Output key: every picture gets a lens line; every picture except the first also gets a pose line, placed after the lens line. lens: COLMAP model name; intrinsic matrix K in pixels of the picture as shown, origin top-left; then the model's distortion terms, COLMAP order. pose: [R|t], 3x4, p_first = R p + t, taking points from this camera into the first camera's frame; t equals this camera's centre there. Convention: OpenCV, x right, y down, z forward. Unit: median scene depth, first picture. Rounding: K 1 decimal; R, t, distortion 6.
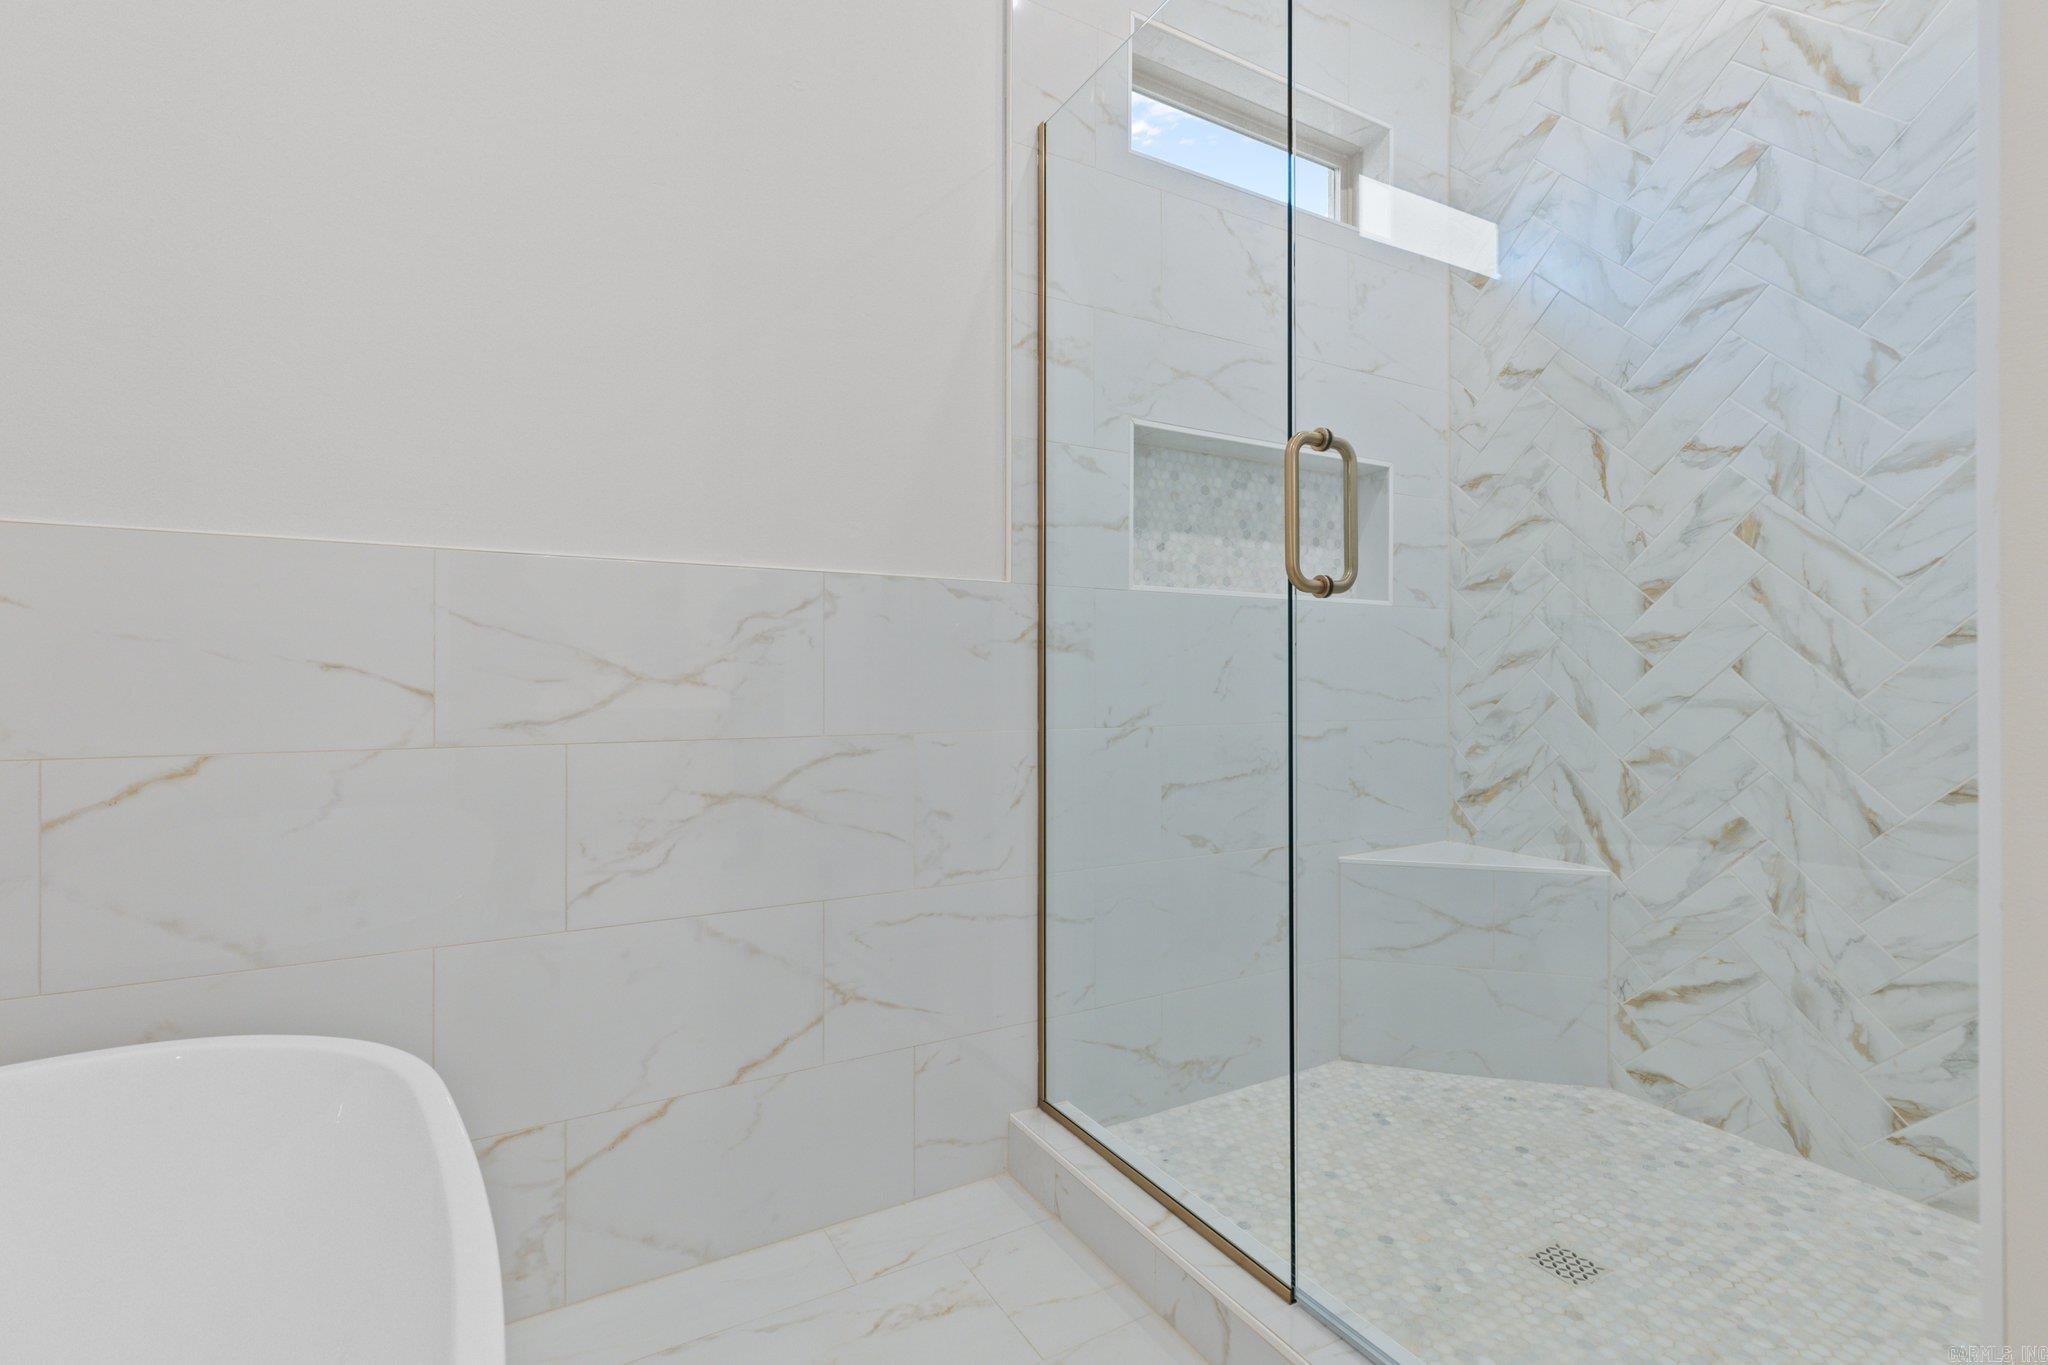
lens RADIAL K [[927.0, 0, 1021.8], [0, 927.0, 678.5], [0, 0, 1]] dist [0.004341, -0.000342]
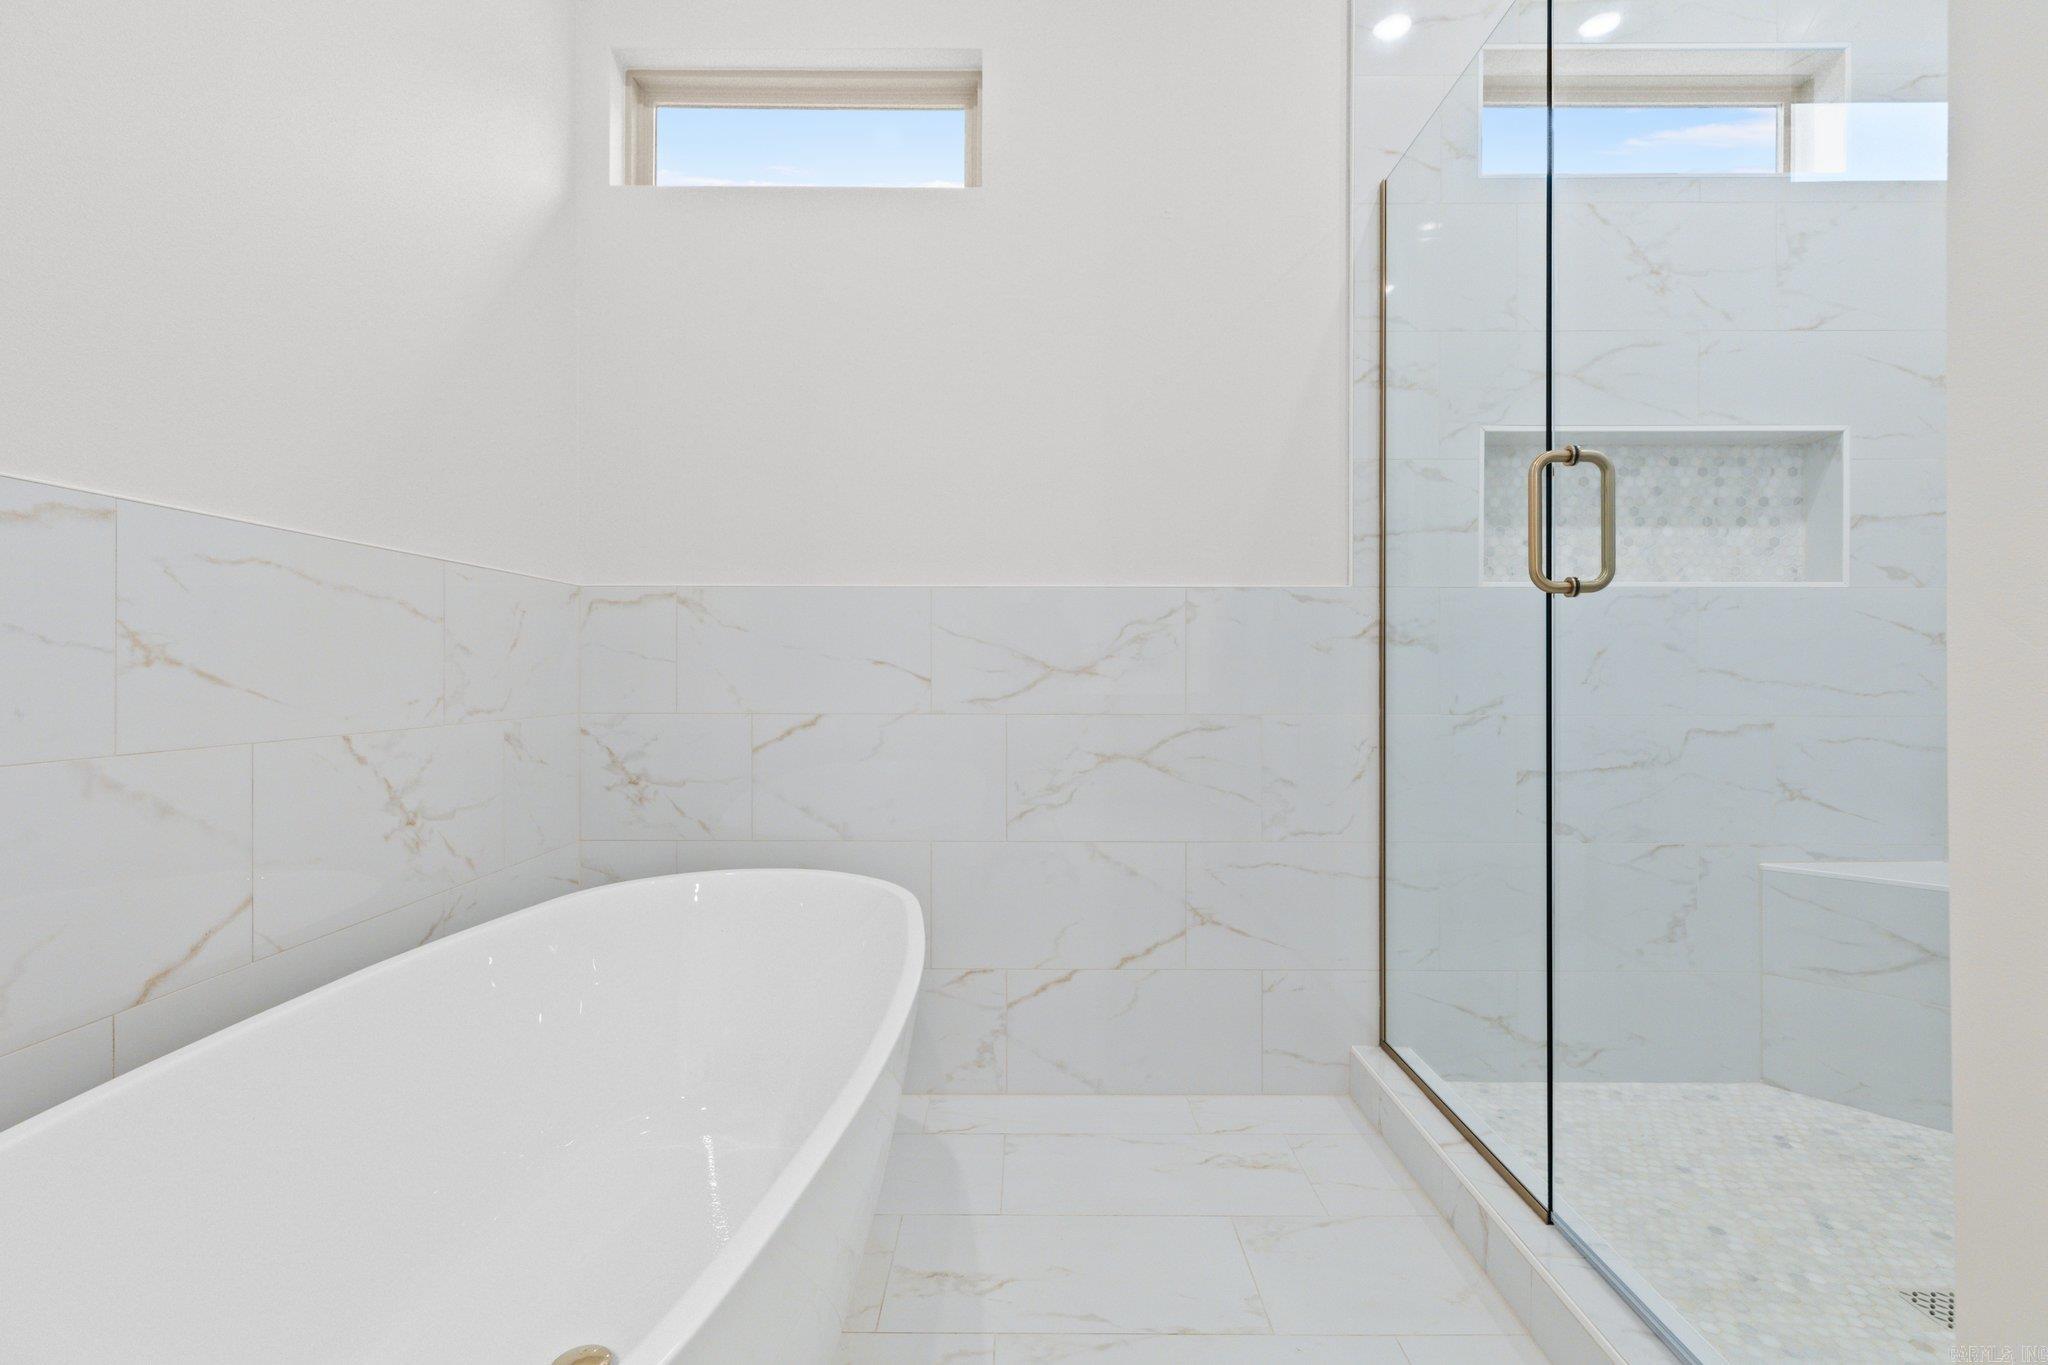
lens RADIAL K [[927.0, 0, 1026.2], [0, 927.0, 677.3], [0, 0, 1]] dist [0.004341, -0.000342]
pose [[0.865843, 0.003417, -0.500305, 0.221173], [0.000342, 0.999972, 0.007420, 0.000668], [0.500317, -0.006596, 0.865817, -0.210240]]
